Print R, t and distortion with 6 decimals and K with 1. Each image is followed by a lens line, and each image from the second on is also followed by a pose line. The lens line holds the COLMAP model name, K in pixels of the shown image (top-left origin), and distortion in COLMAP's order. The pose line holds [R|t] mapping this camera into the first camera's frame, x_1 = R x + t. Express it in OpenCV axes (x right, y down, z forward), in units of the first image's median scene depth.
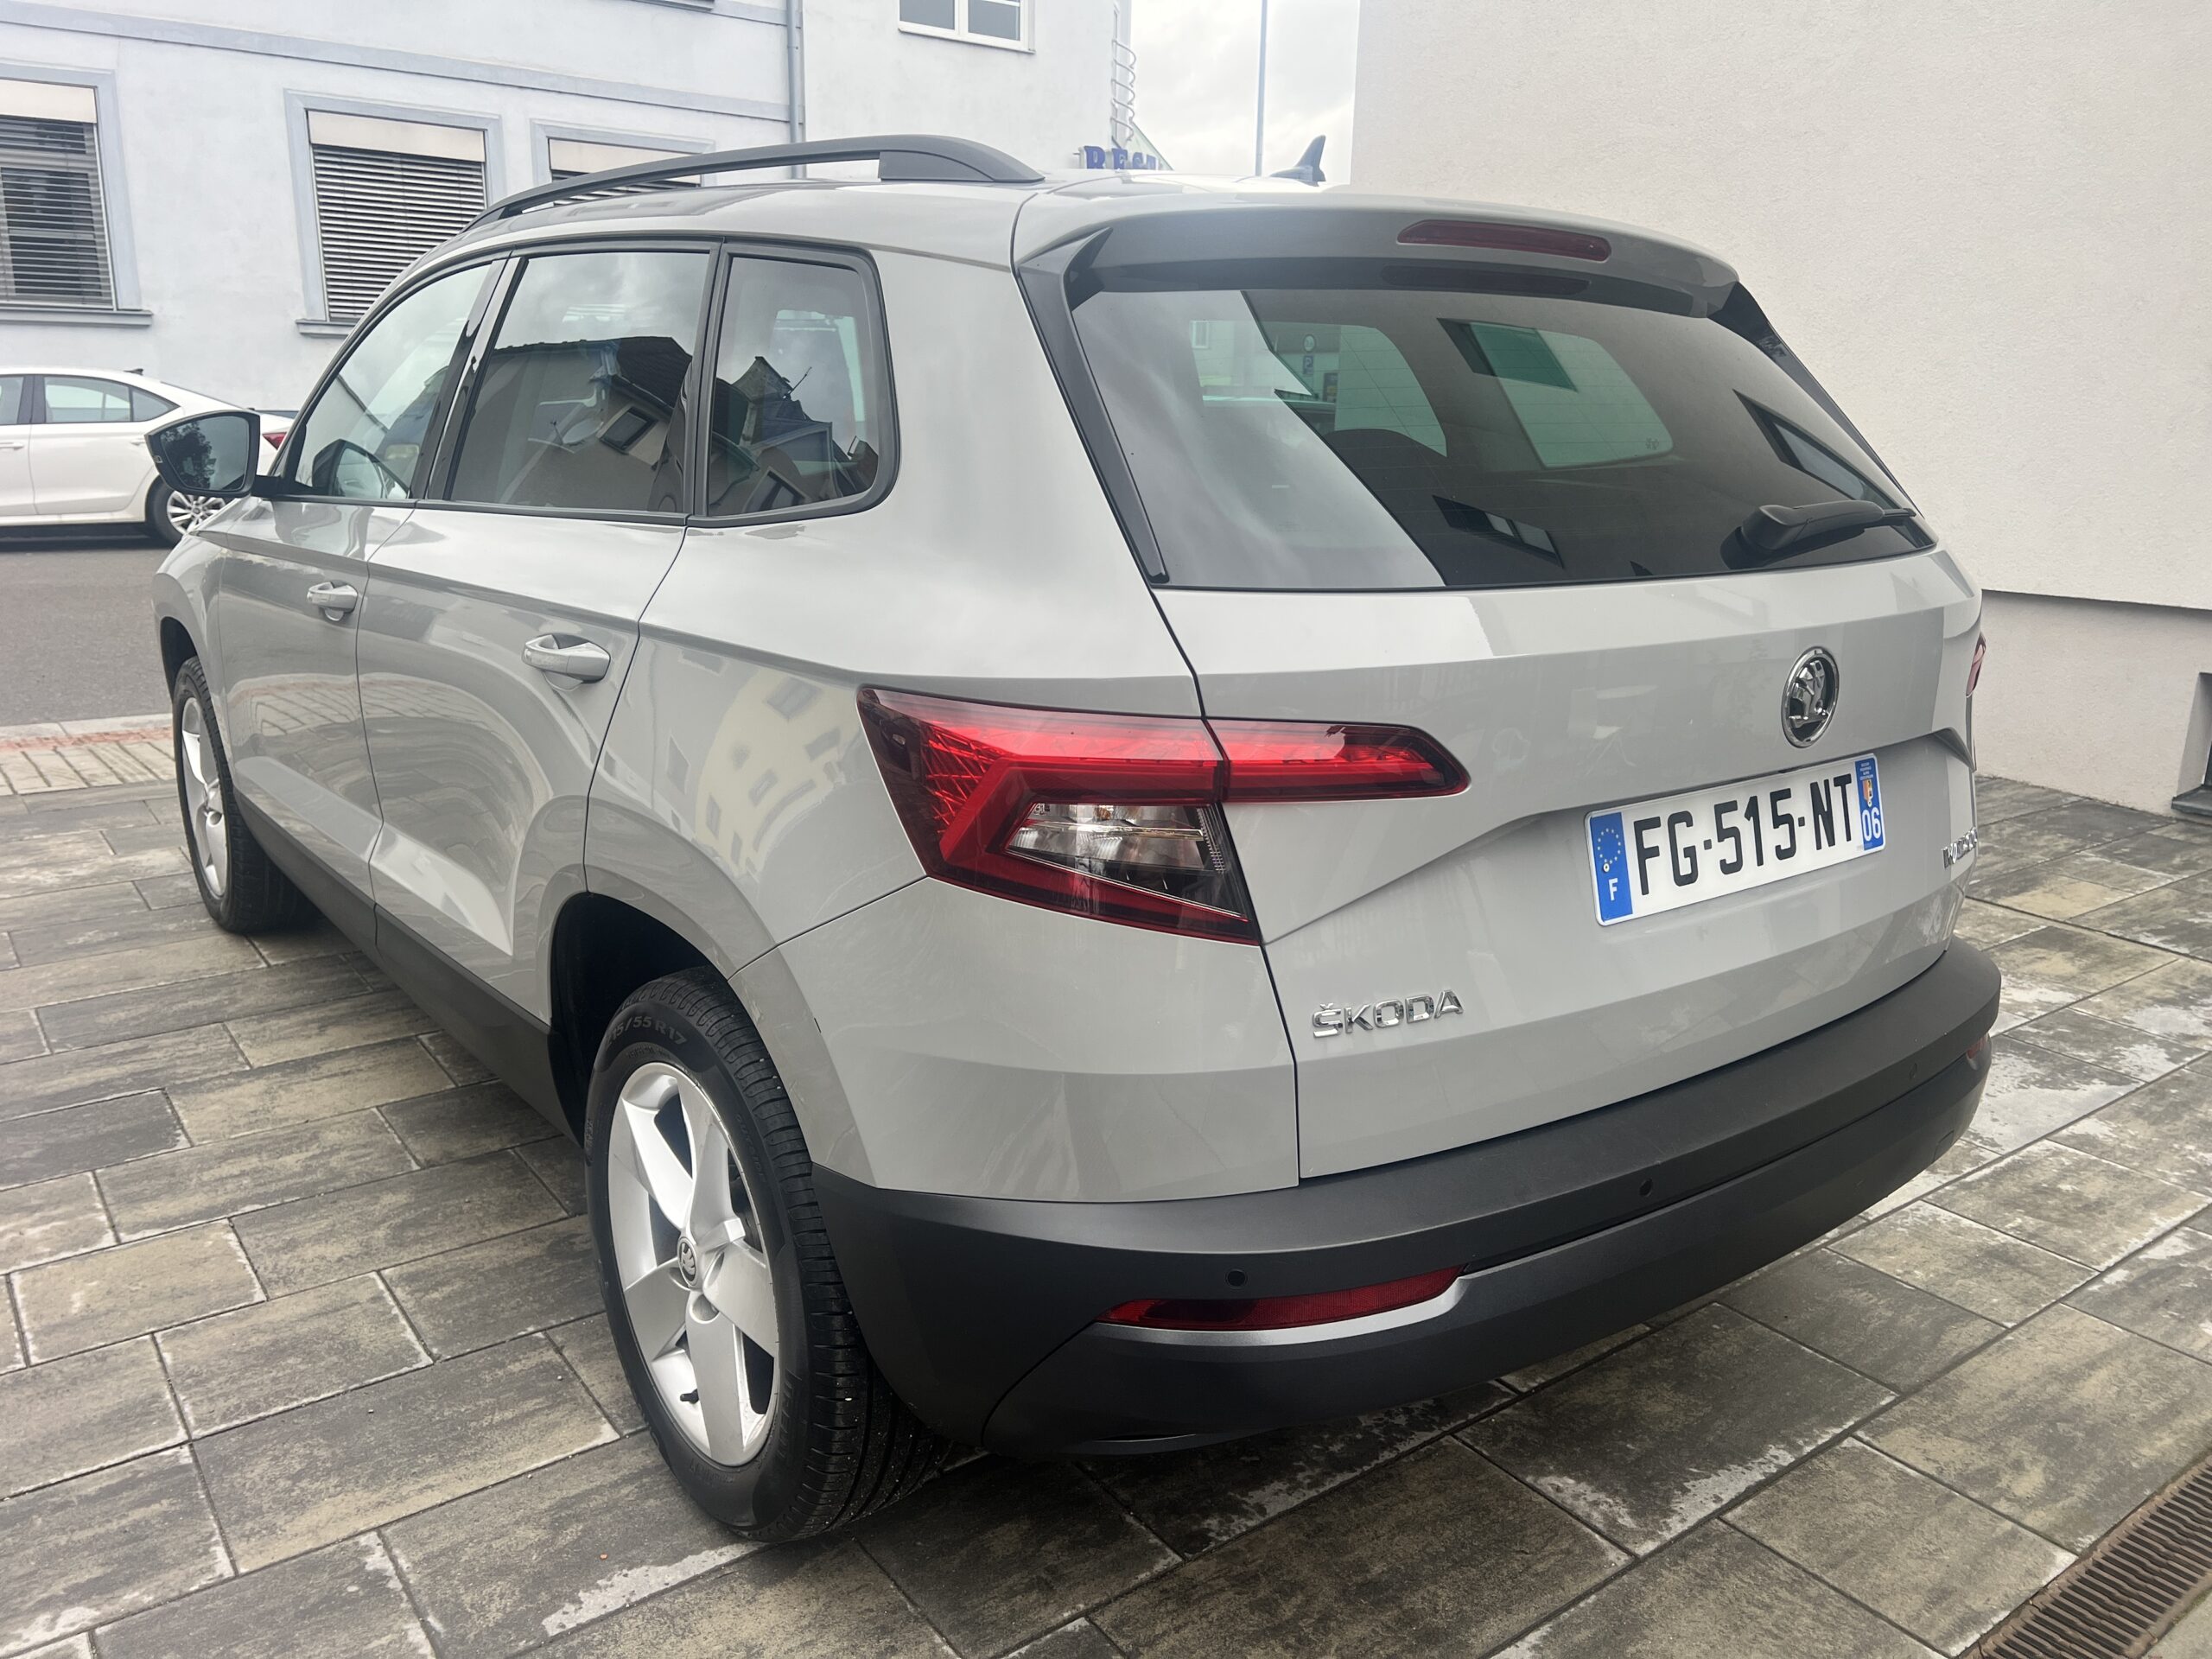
lens RADIAL K [[1659.2, 0, 1096.5], [0, 1659.2, 812.8], [0, 0, 1]] dist [0.059230, -0.064351]
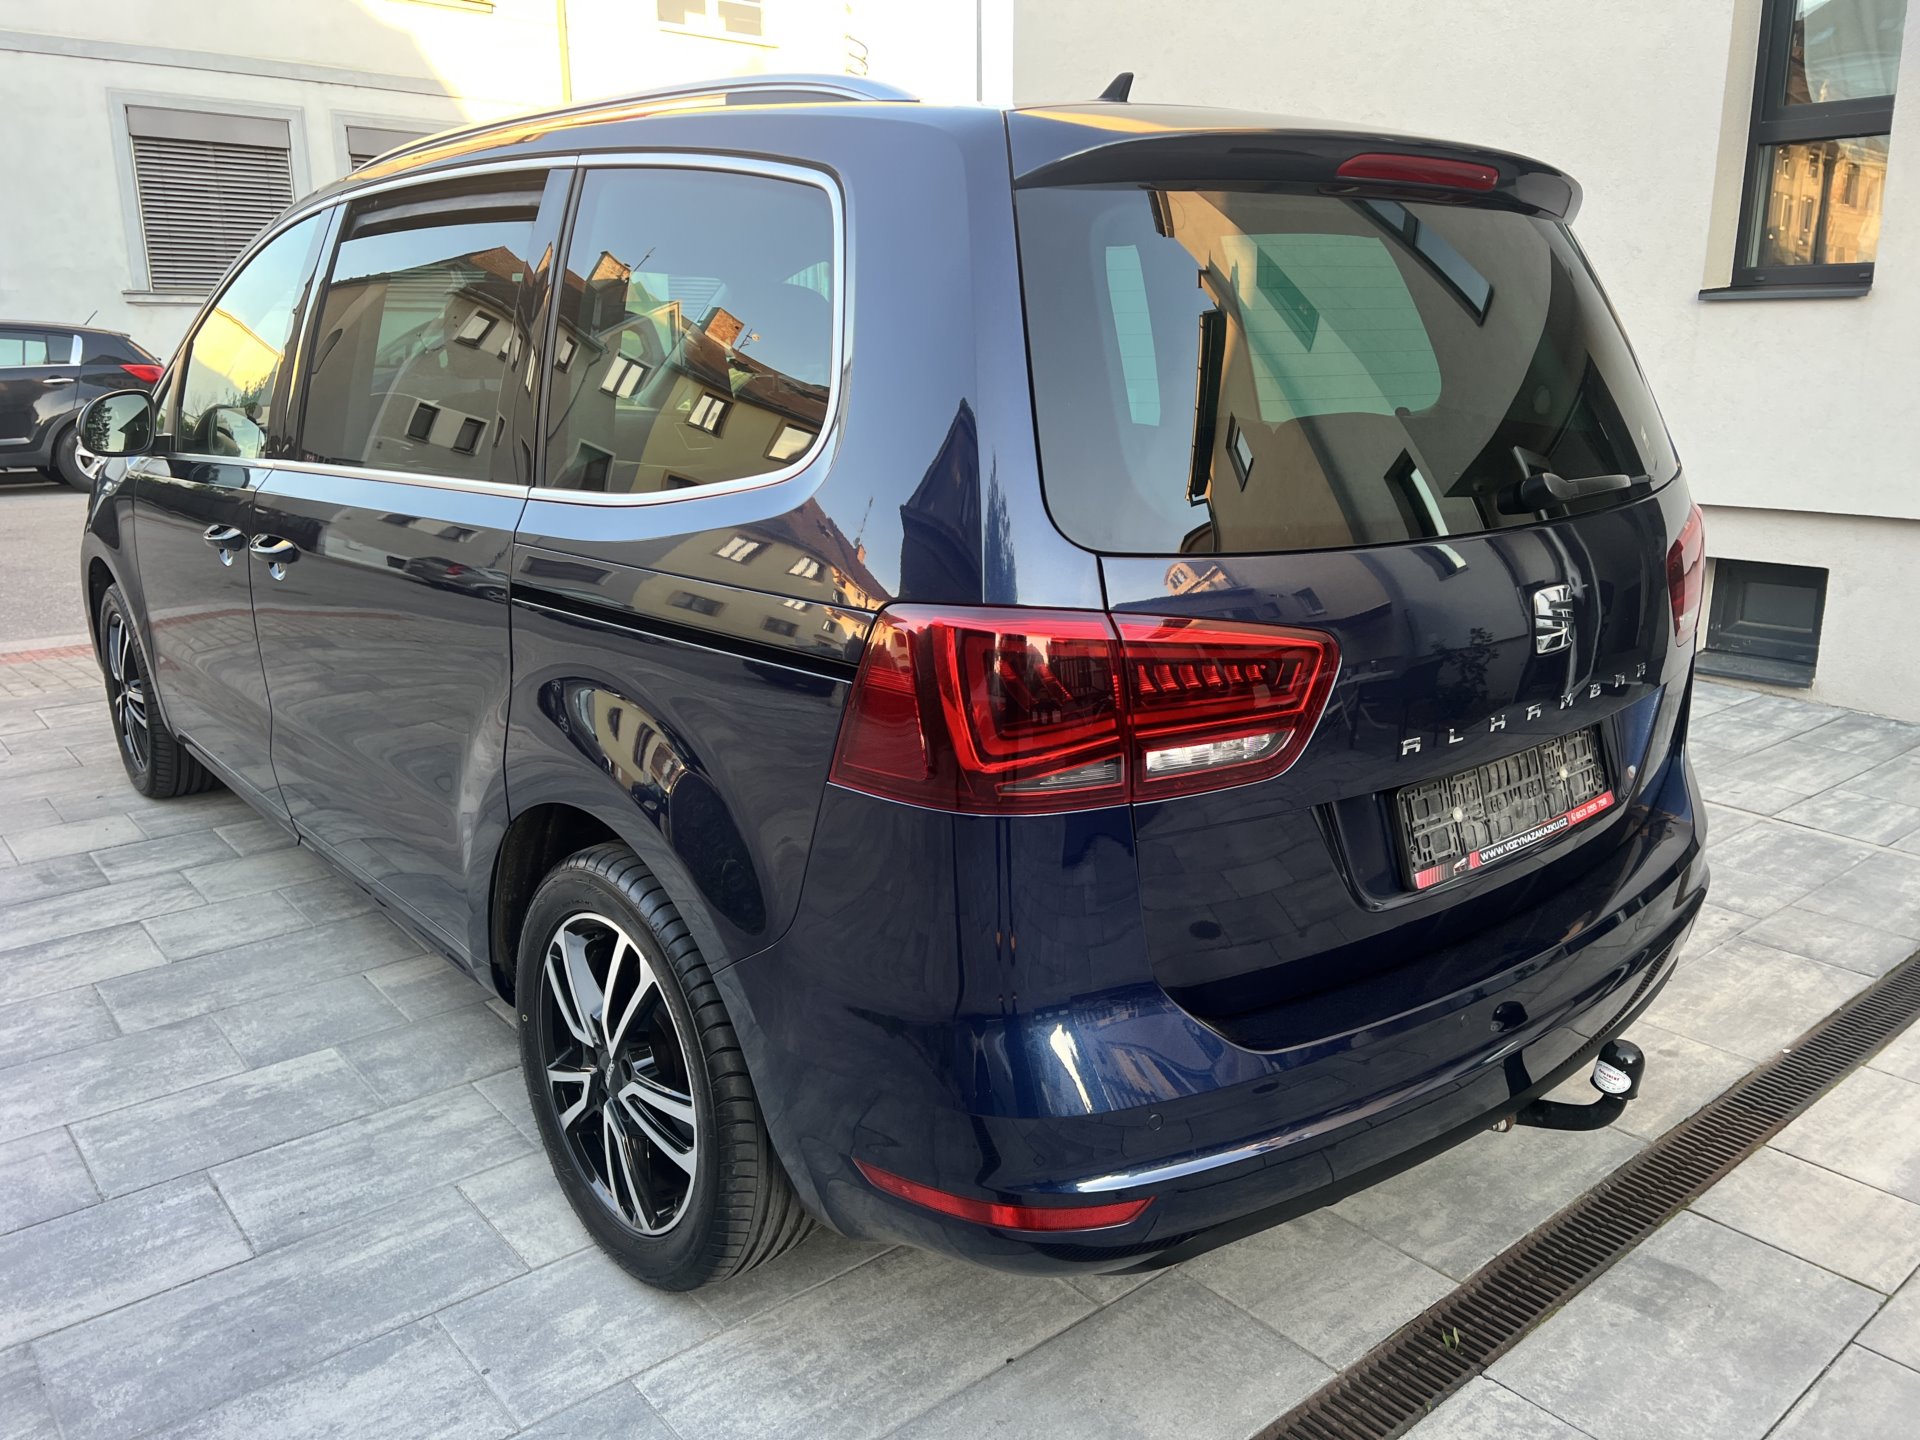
lens RADIAL K [[1440.2, 0, 950.2], [0, 1440.2, 688.4], [0, 0, 1]] dist [0.059230, -0.064351]
pose [[0.998005, -0.035116, 0.052472, 0.167318], [0.035547, 0.999341, -0.007311, 0.001842], [-0.052181, 0.009161, 0.998596, -0.046587]]
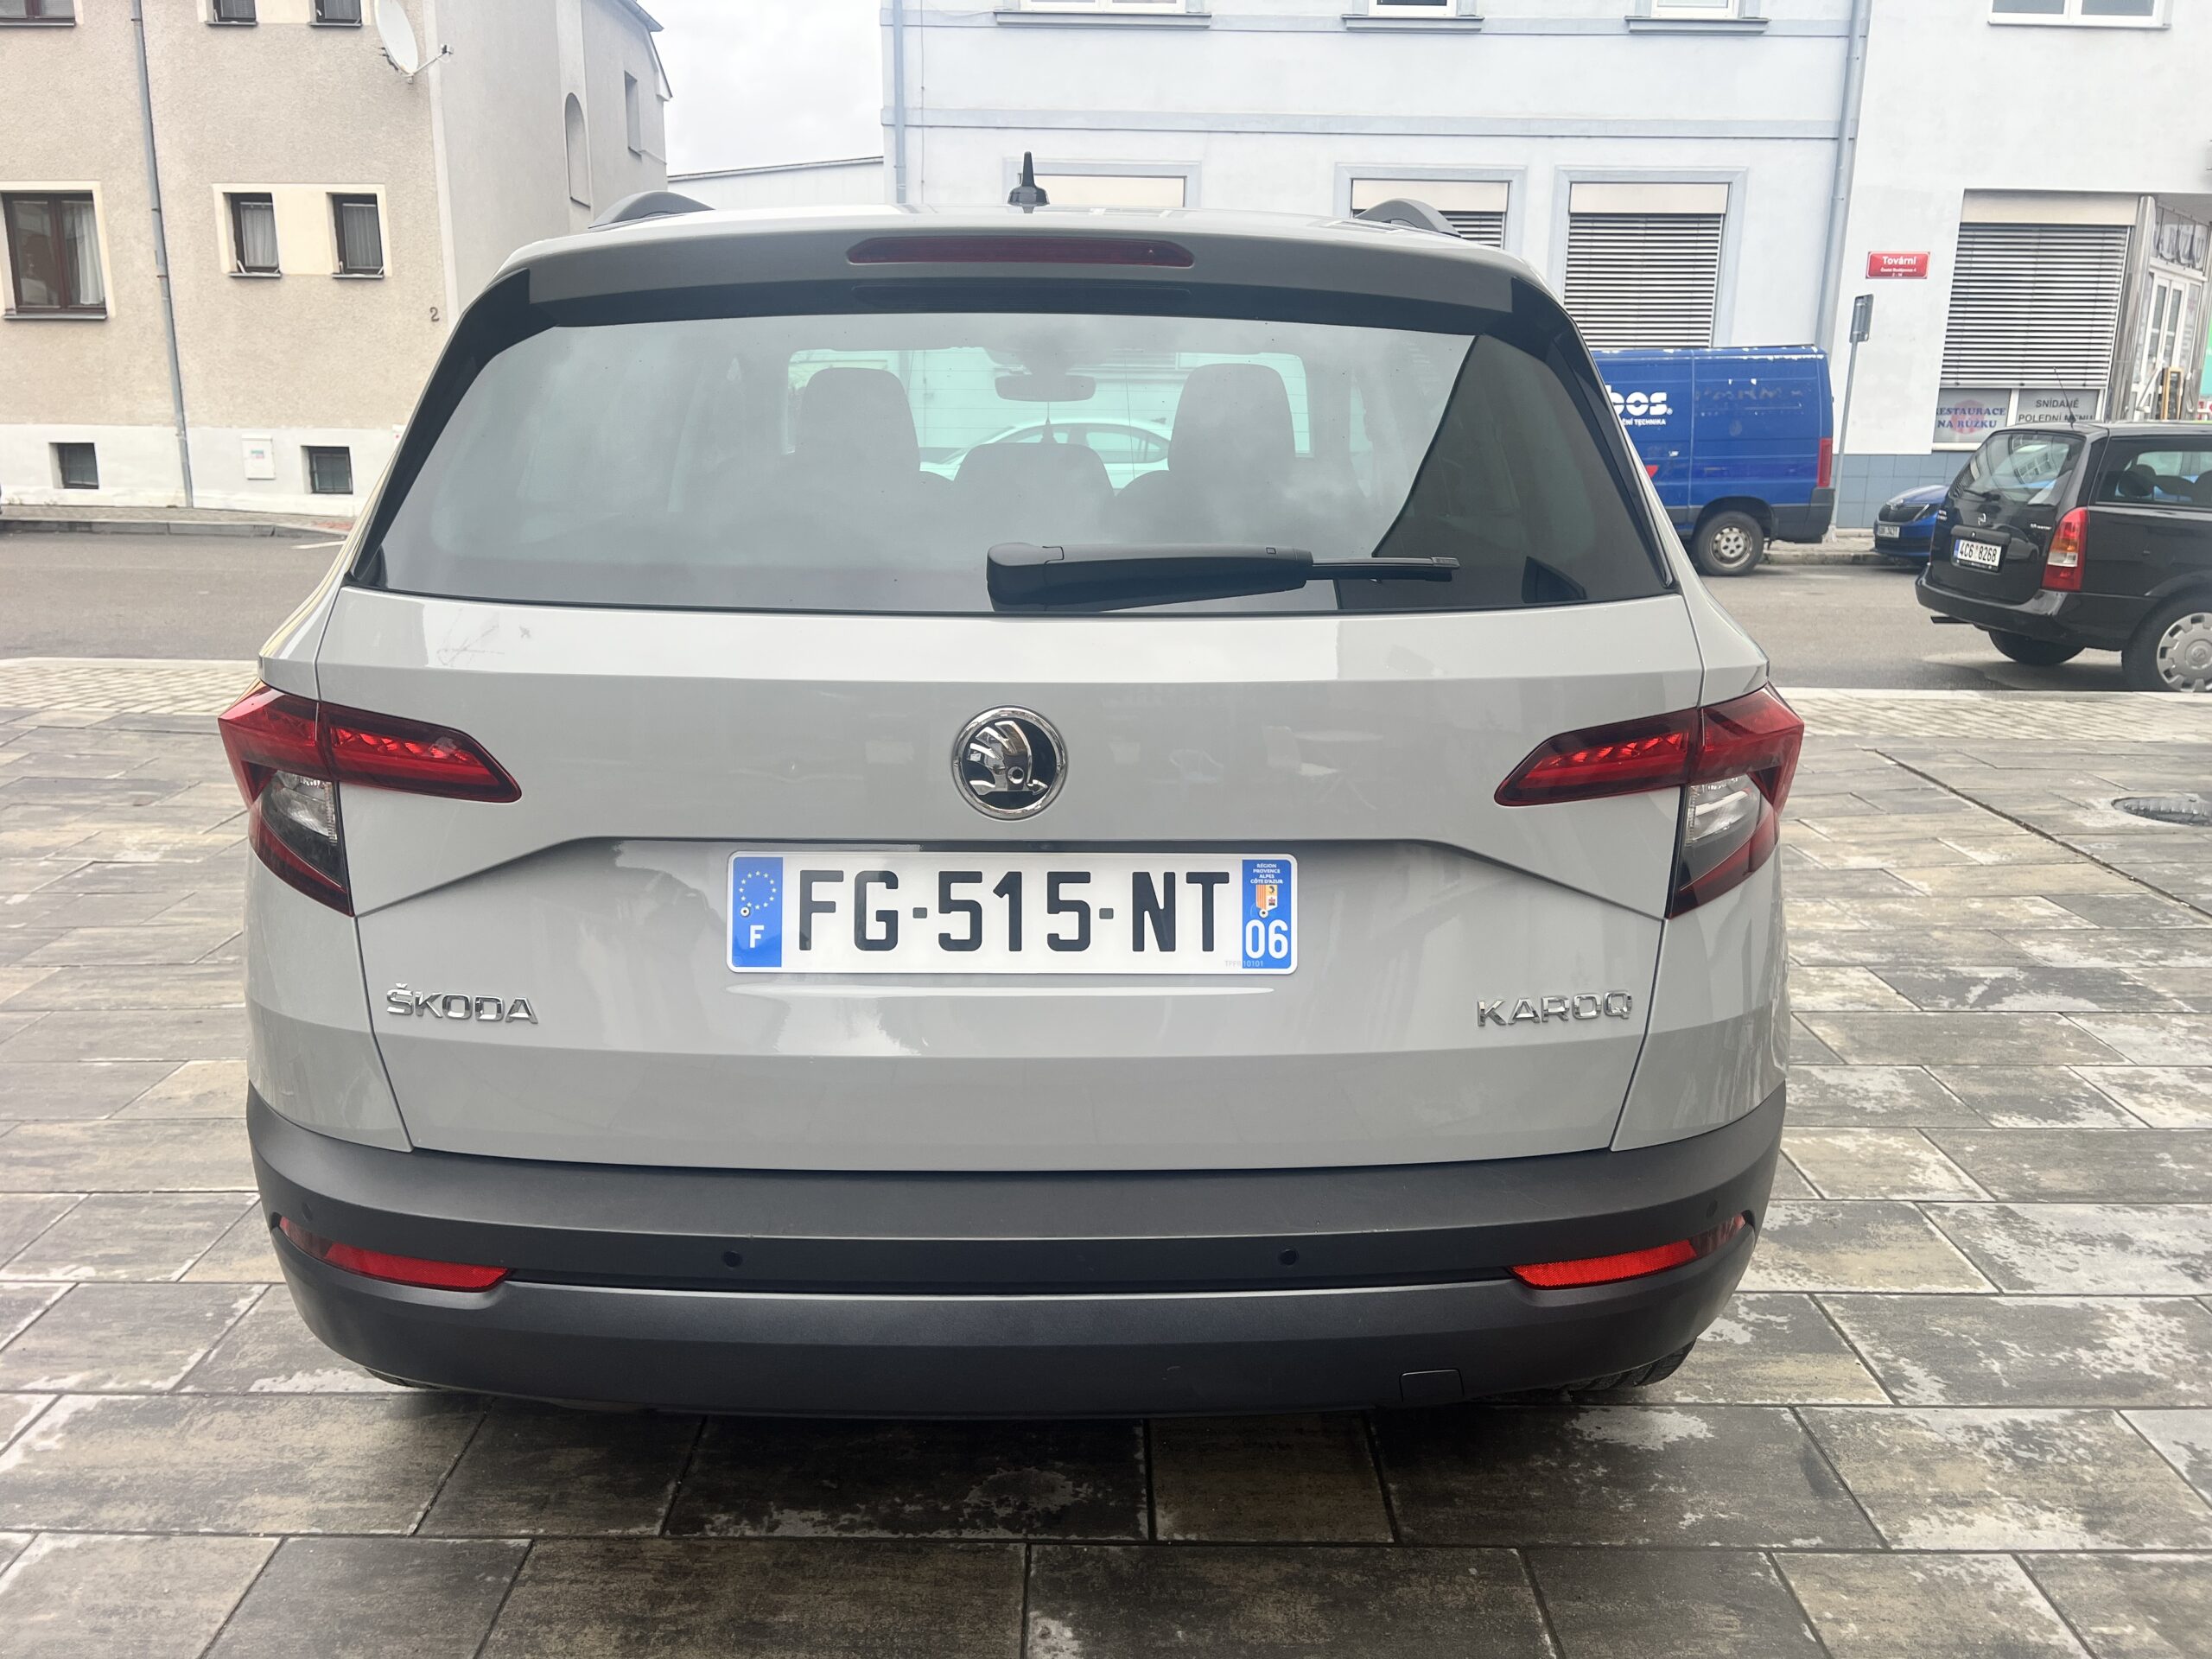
lens RADIAL K [[1659.2, 0, 1097.9], [0, 1659.2, 787.9], [0, 0, 1]] dist [0.059230, -0.064351]
pose [[0.808807, 0.118258, -0.576062, 0.779186], [-0.138057, 0.990379, 0.009477, -0.057032], [0.571640, 0.071864, 0.817351, 0.260531]]
